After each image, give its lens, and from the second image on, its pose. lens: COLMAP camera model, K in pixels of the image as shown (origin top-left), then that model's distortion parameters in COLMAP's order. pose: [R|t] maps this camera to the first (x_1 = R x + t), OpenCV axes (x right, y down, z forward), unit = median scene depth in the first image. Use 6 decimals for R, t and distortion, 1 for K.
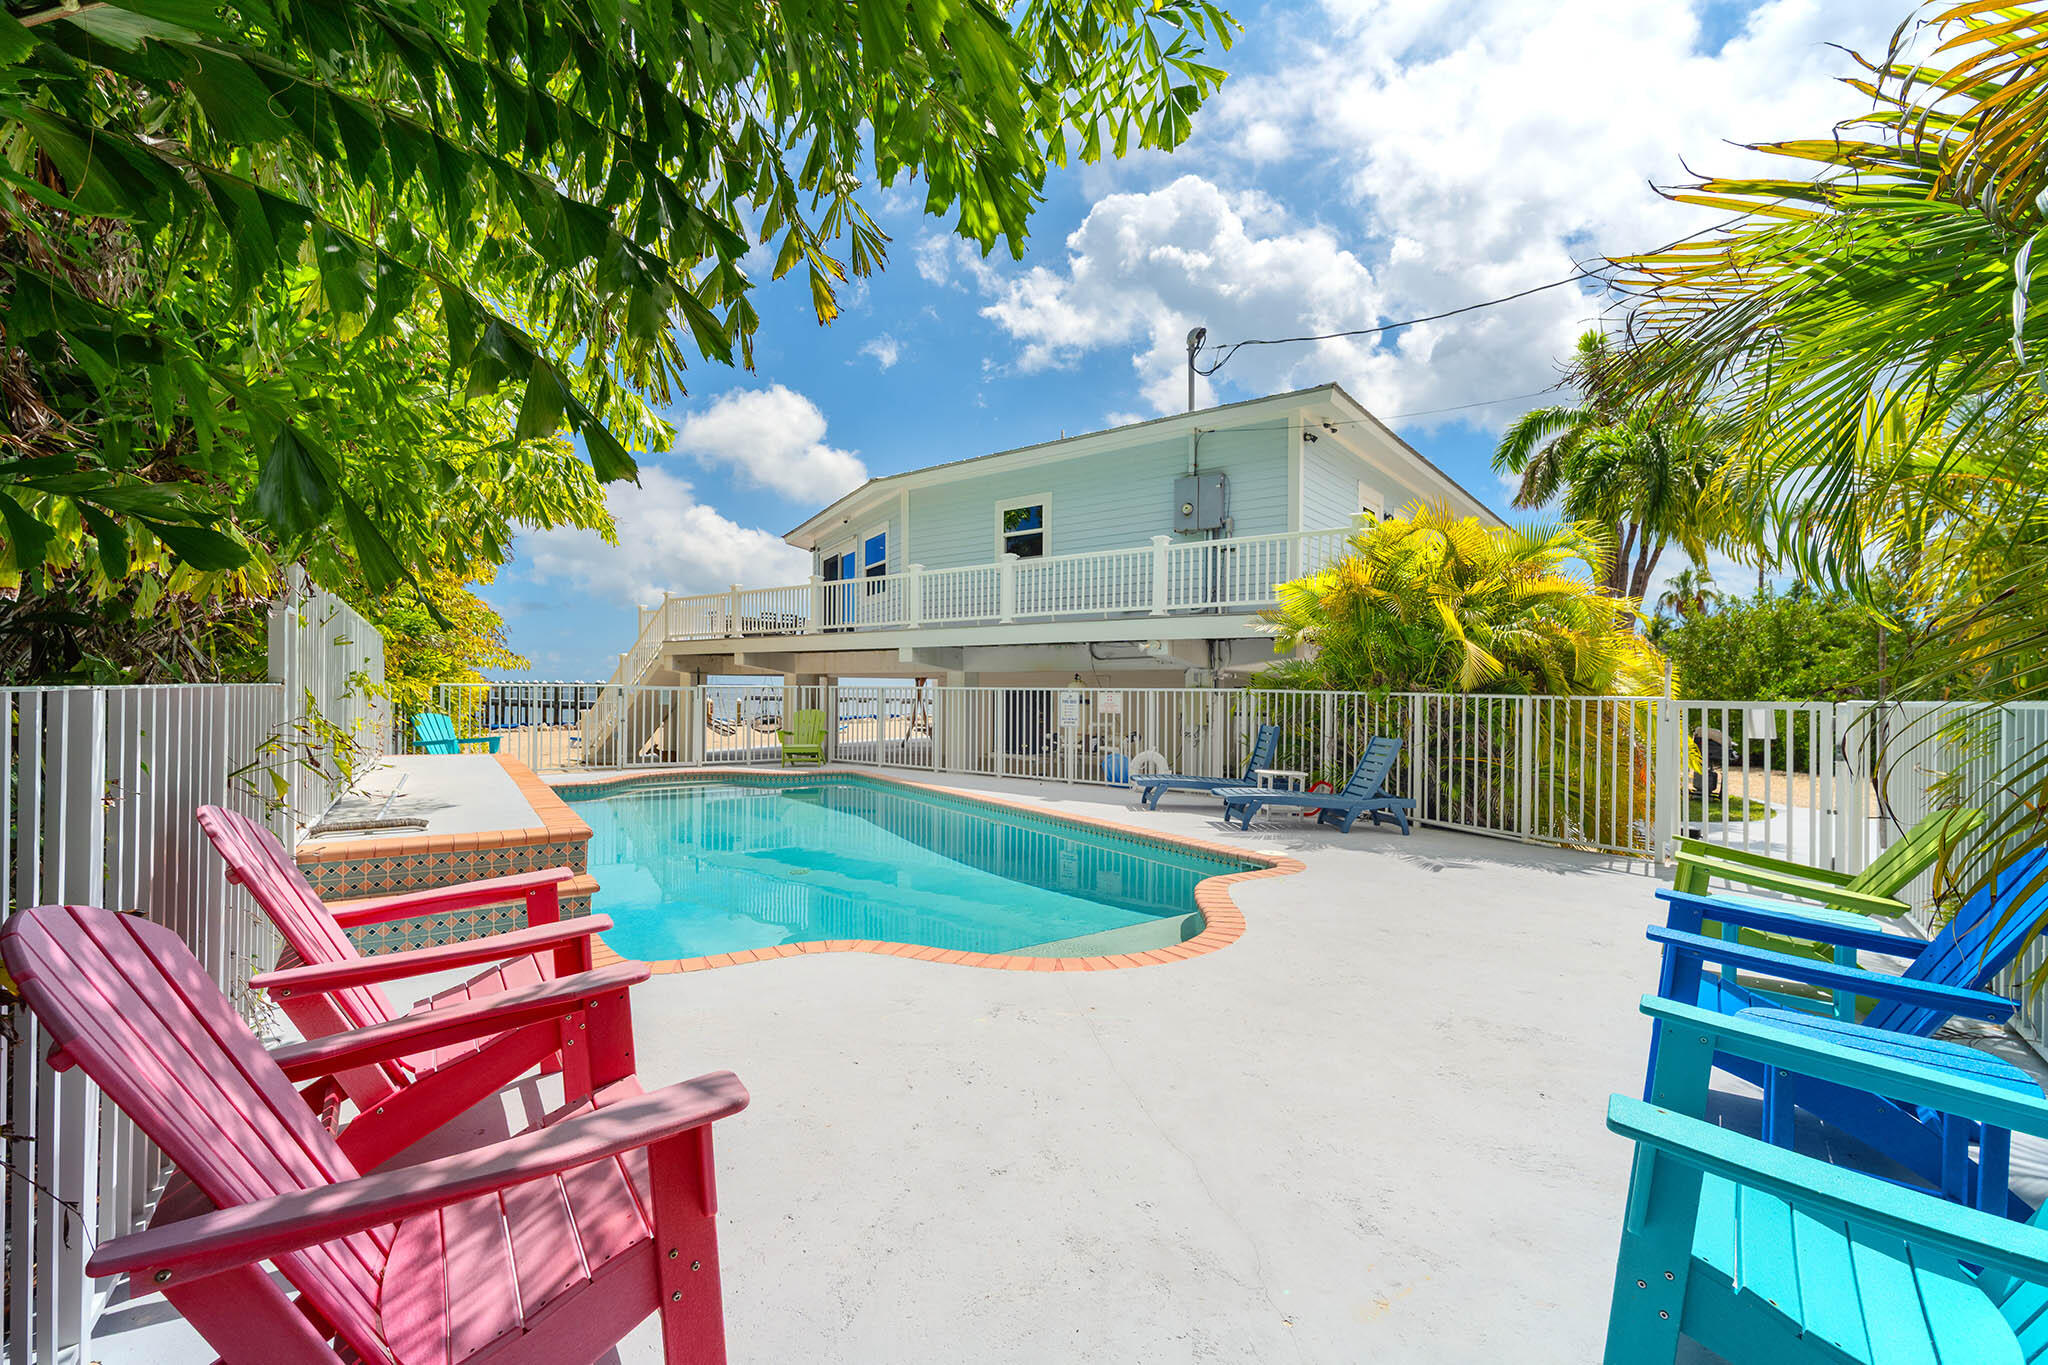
lens RADIAL K [[889.4, 0, 1022.3], [0, 889.4, 688.8], [0, 0, 1]] dist [0.004557, -0.000783]
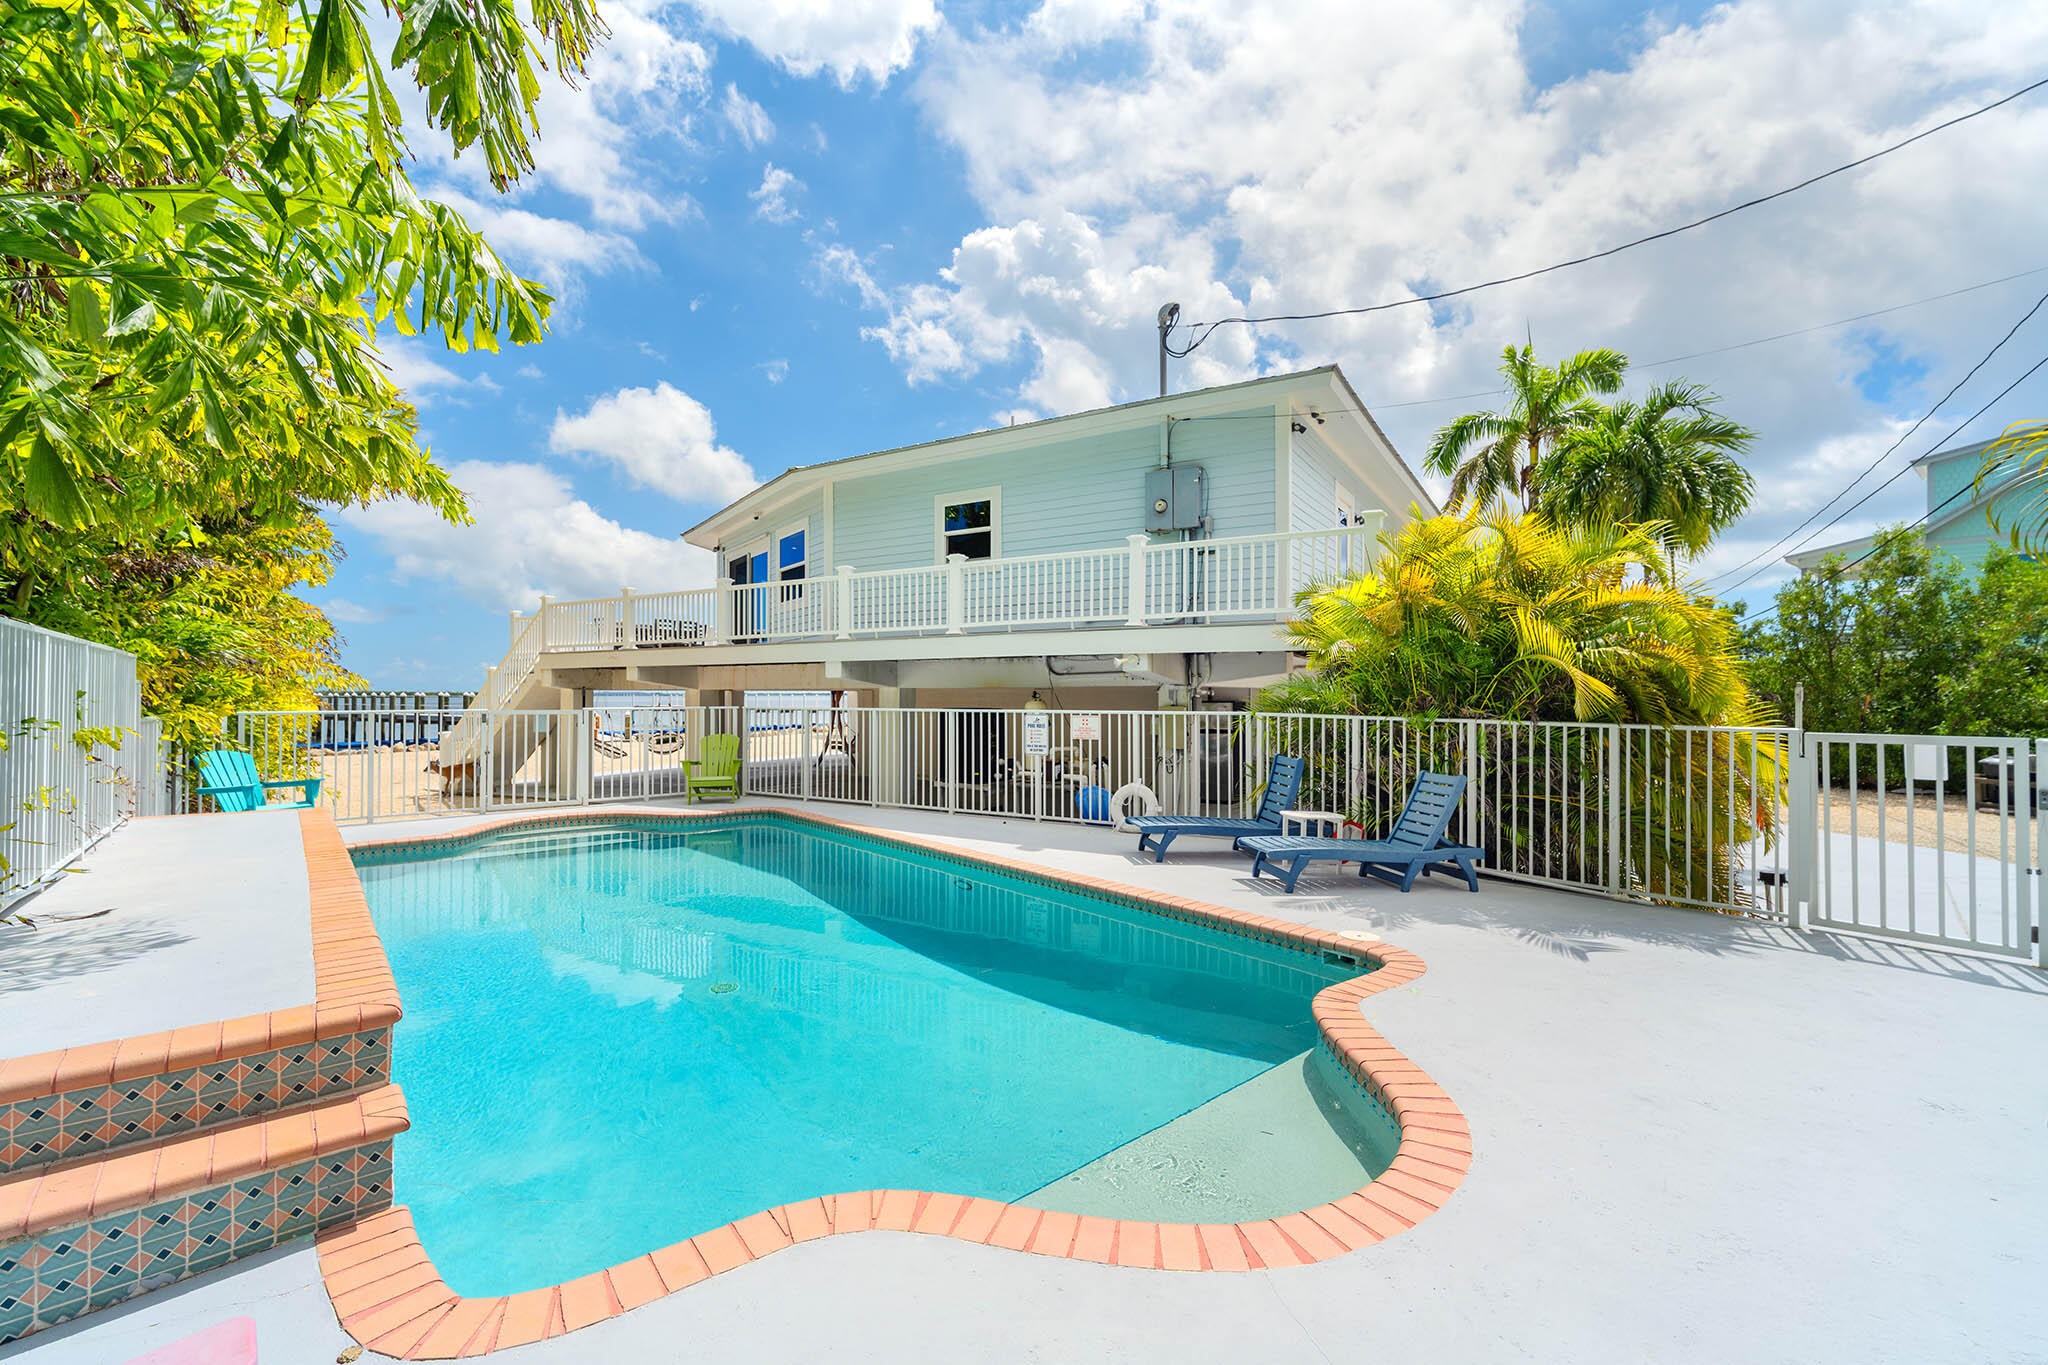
lens RADIAL K [[889.4, 0, 1026.8], [0, 889.4, 690.1], [0, 0, 1]] dist [0.004557, -0.000783]
pose [[0.993393, -0.007631, 0.114507, -0.051499], [0.008152, 0.999958, -0.004090, -0.015895], [-0.114471, 0.004996, 0.993414, 0.135854]]
